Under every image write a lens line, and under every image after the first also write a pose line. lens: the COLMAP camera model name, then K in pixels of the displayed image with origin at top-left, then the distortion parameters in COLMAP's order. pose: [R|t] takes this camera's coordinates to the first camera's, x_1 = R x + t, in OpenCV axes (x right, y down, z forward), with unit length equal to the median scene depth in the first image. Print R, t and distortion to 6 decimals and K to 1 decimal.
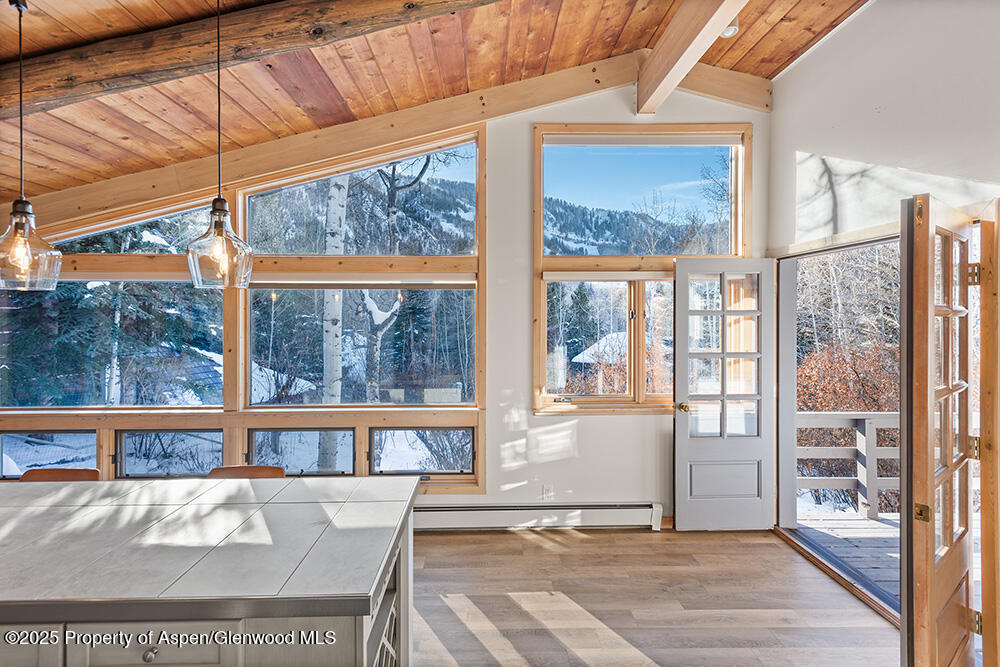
lens RADIAL K [[481.8, 0, 498.2], [0, 481.8, 316.2], [0, 0, 1]] dist [0.009184, -0.000147]
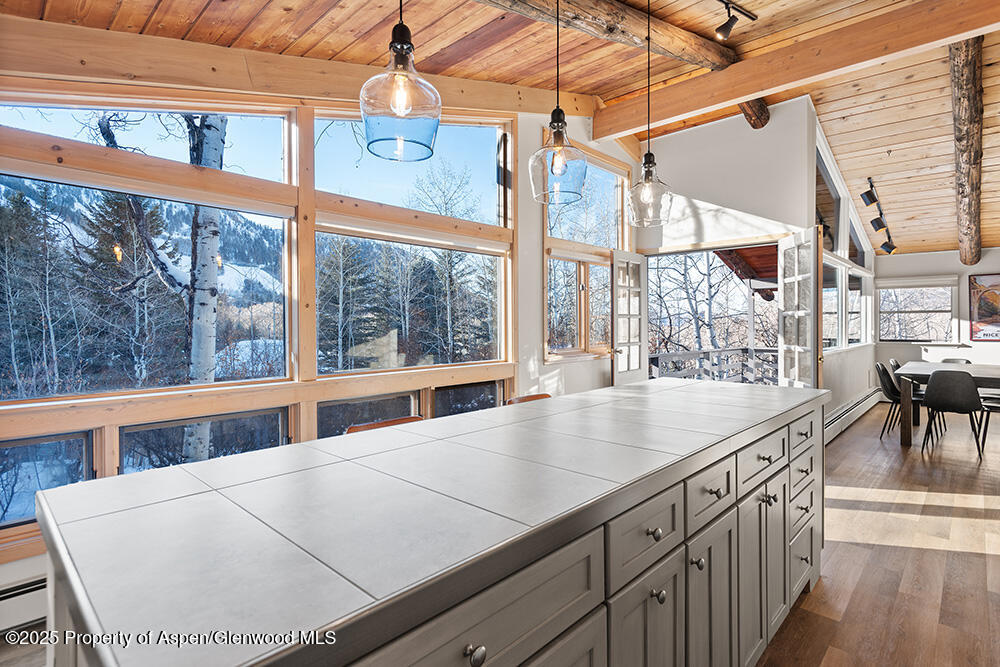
lens RADIAL K [[505.1, 0, 499.0], [0, 505.1, 325.8], [0, 0, 1]] dist [0.005411, -0.000366]
pose [[0.700020, -0.005365, 0.714103, -0.911749], [0.007099, 0.999975, 0.000553, 0.104054], [-0.714088, 0.004682, 0.700041, 0.180293]]
